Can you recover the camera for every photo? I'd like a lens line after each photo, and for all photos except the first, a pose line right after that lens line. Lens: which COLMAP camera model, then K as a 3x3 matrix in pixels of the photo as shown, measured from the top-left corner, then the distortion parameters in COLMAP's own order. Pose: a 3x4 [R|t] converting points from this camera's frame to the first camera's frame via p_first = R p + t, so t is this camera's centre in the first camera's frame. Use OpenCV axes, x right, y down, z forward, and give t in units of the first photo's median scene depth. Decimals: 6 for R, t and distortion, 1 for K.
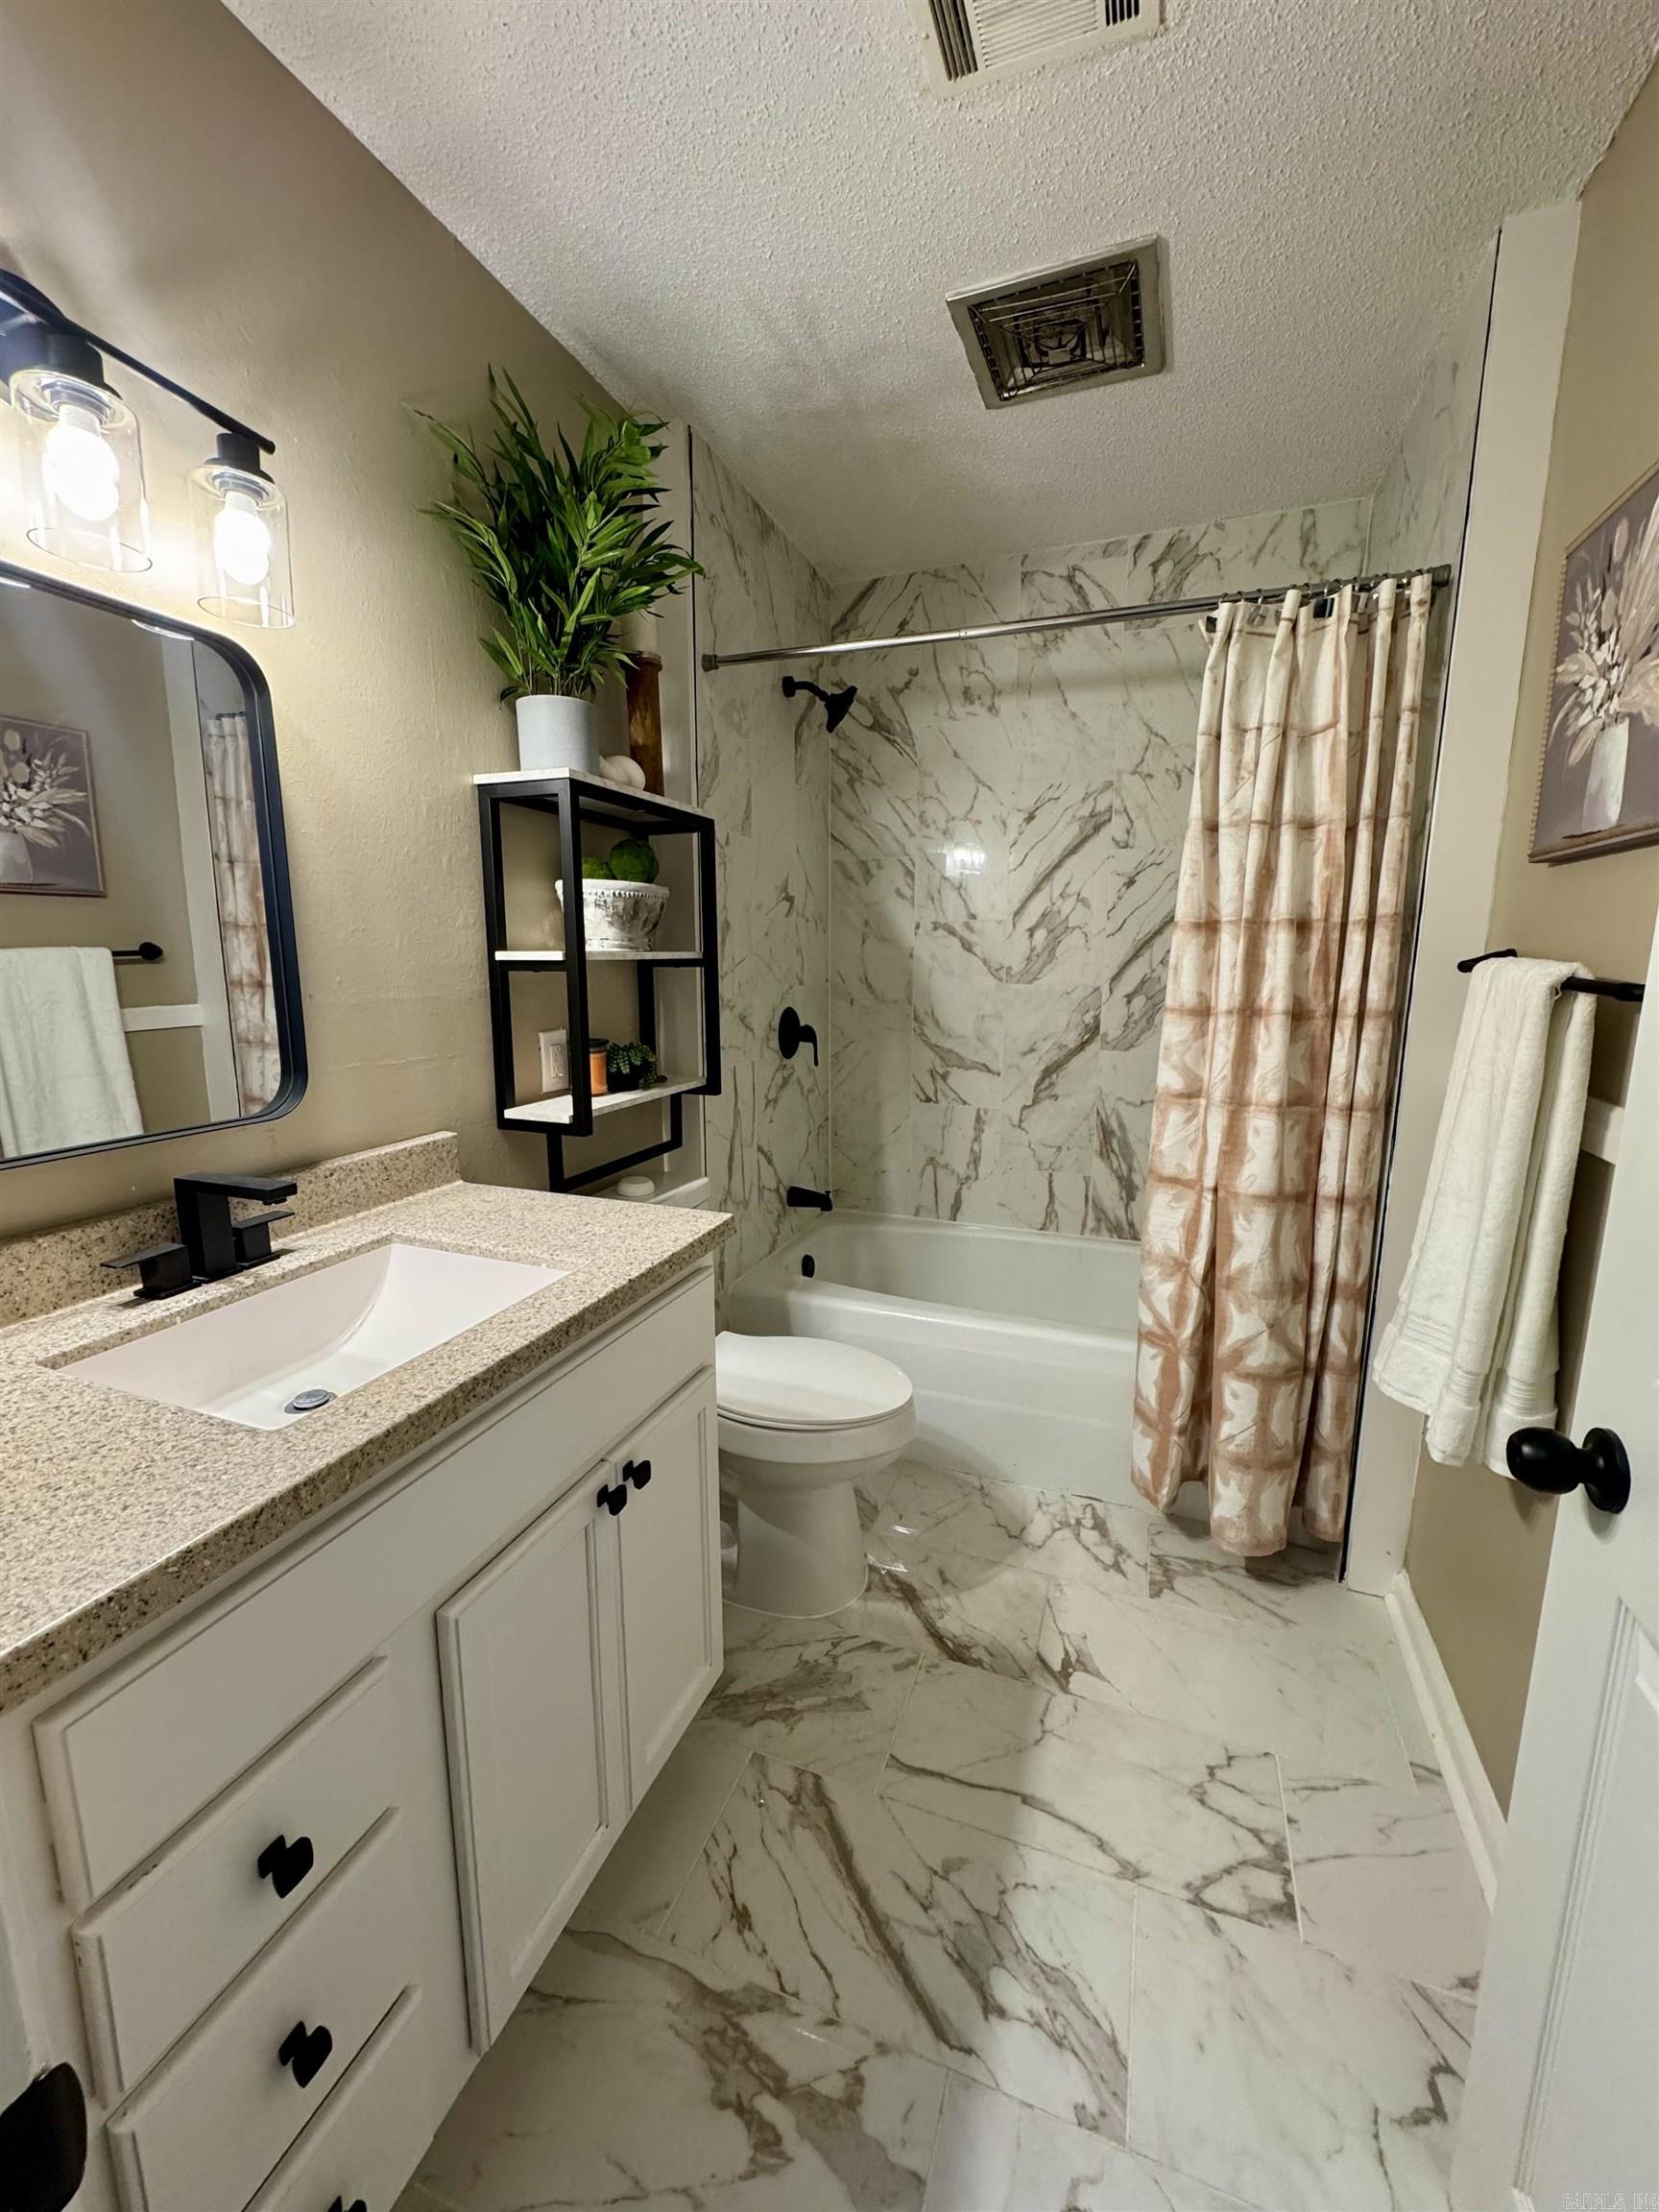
lens RADIAL K [[874.3, 0, 829.5], [0, 874.3, 1106.0], [0, 0, 1]] dist [-0.002028, 0.000100]
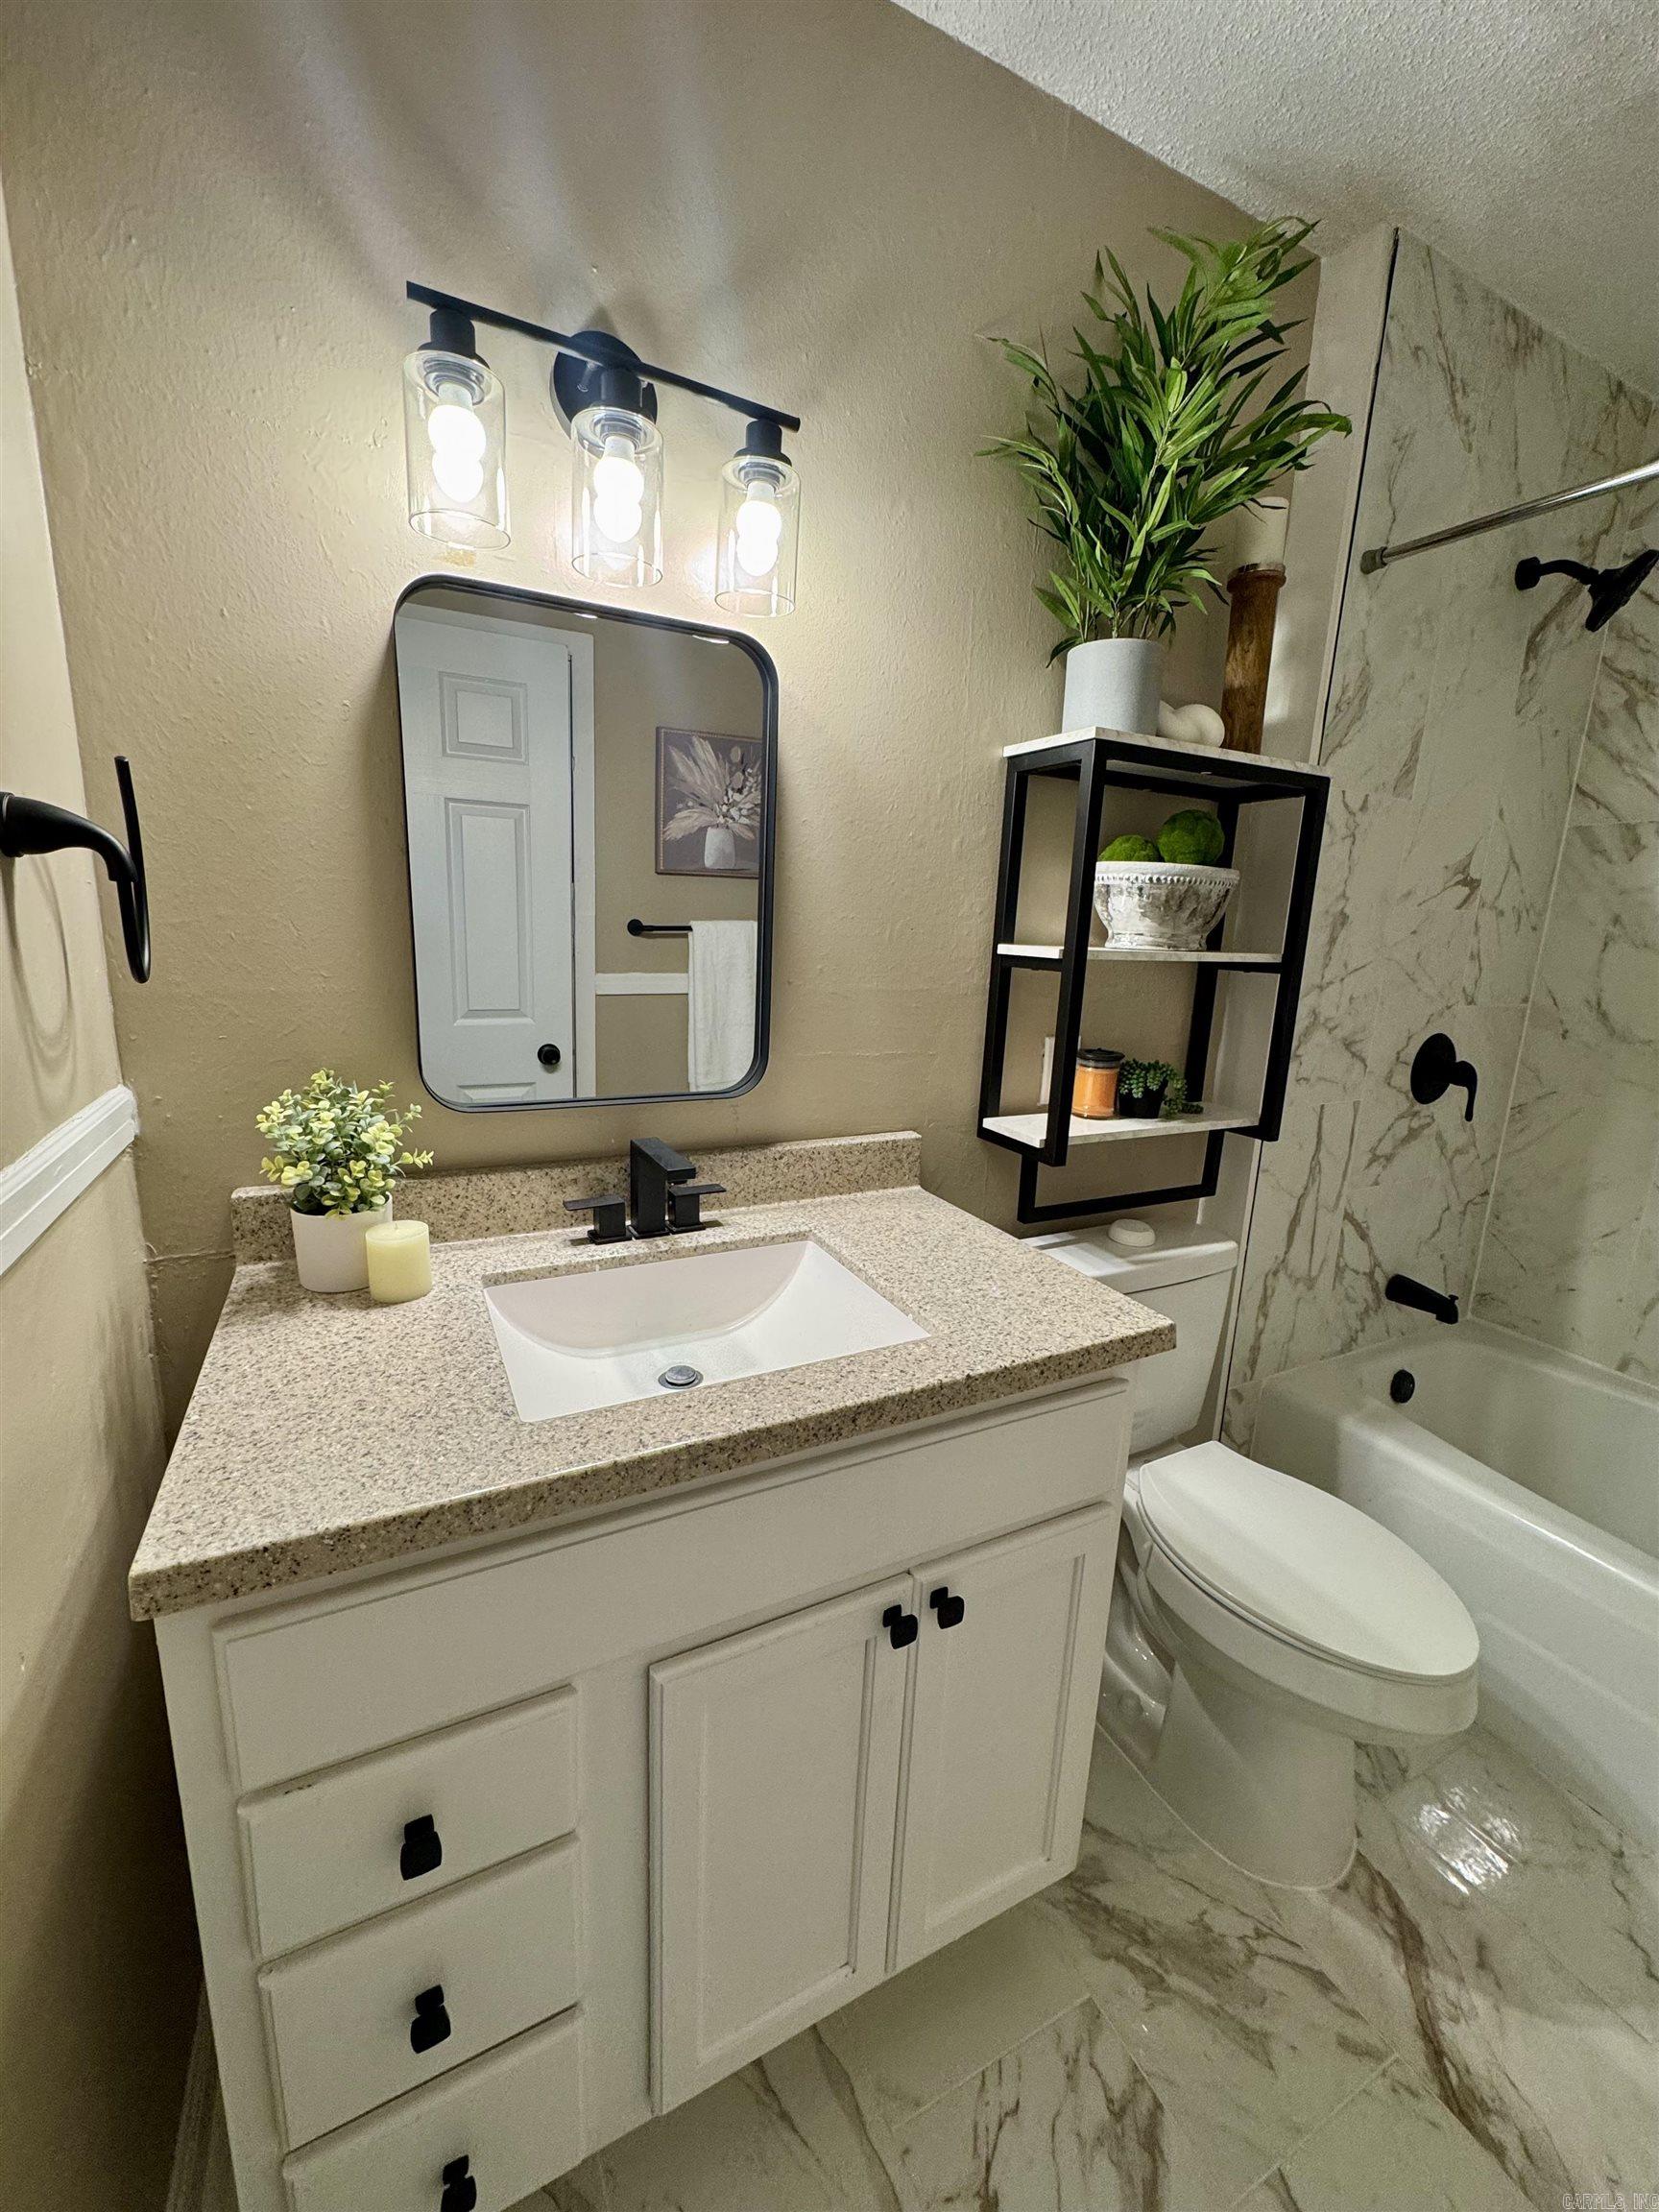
lens RADIAL K [[874.3, 0, 829.5], [0, 874.3, 1106.0], [0, 0, 1]] dist [-0.002028, 0.000100]
pose [[0.738635, 0.167941, -0.652851, 0.111389], [-0.153331, 0.984940, 0.079889, -0.061689], [0.656436, 0.041094, 0.753262, 0.228872]]
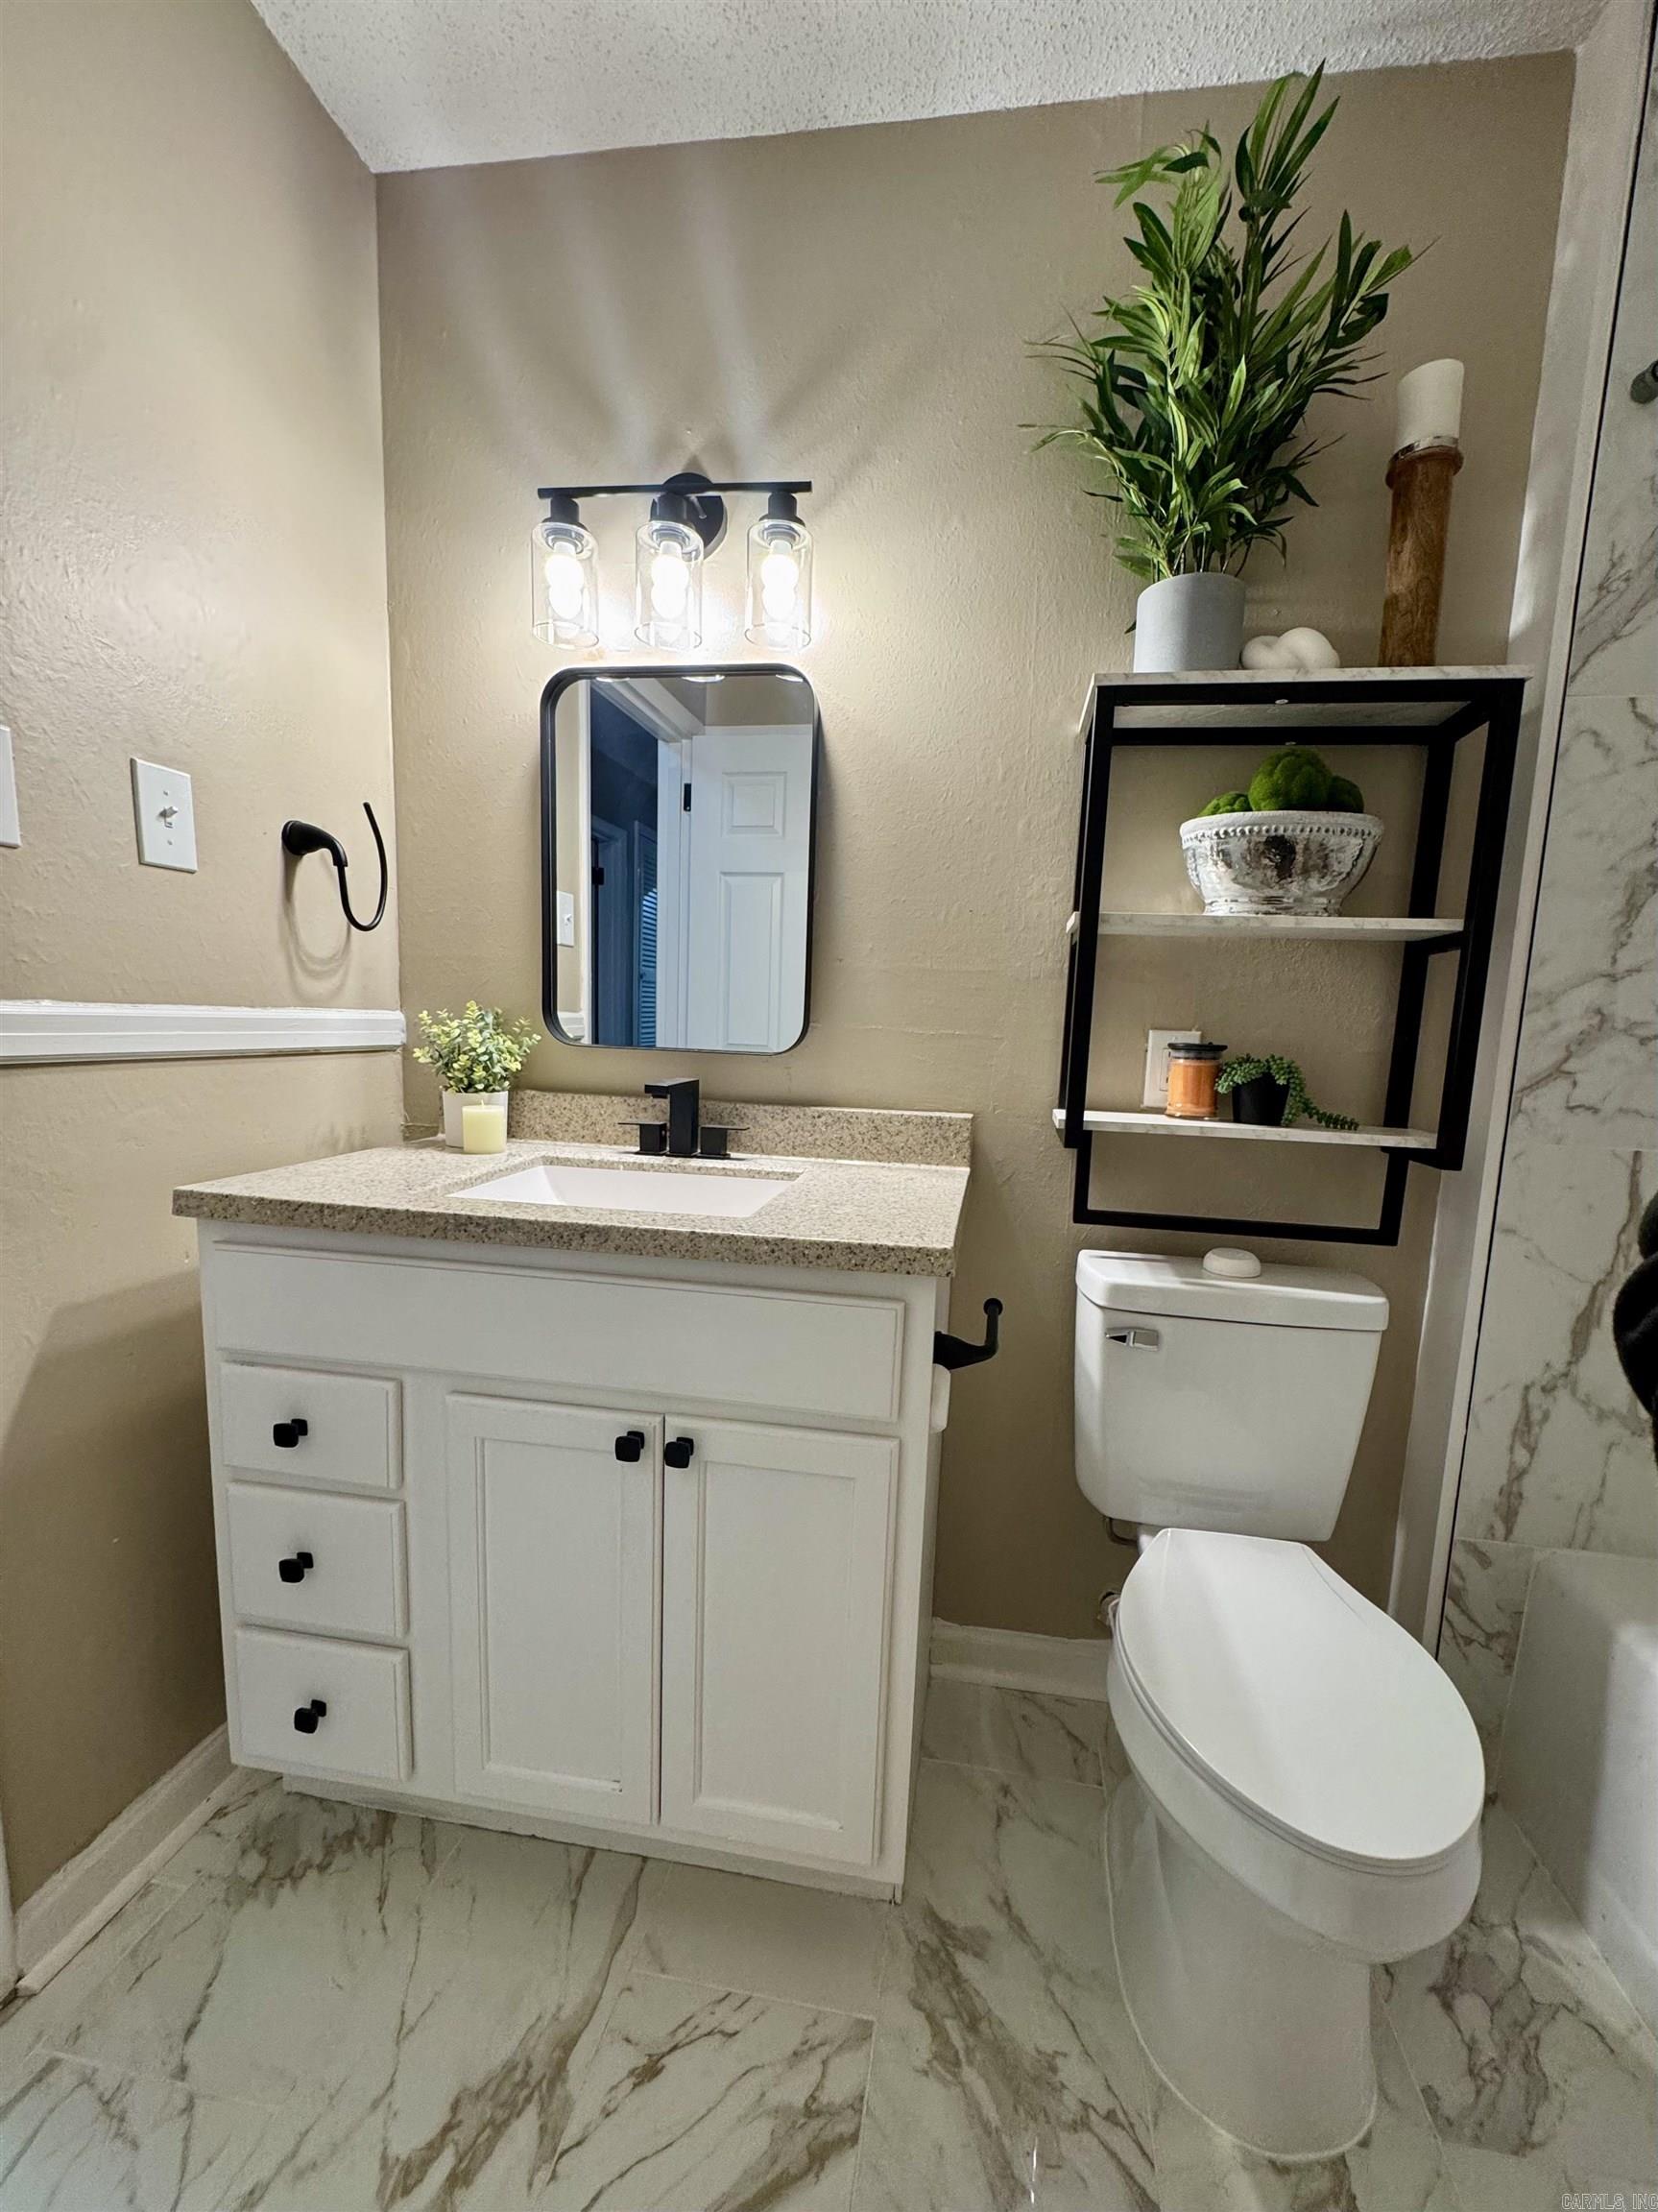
lens RADIAL K [[906.5, 0, 859.7], [0, 906.5, 1144.3], [0, 0, 1]] dist [-0.001373, -0.000371]
pose [[0.203097, 0.137172, -0.969503, 0.502922], [-0.206360, 0.973896, 0.094564, -0.007115], [0.957166, 0.180861, 0.226102, 0.683769]]
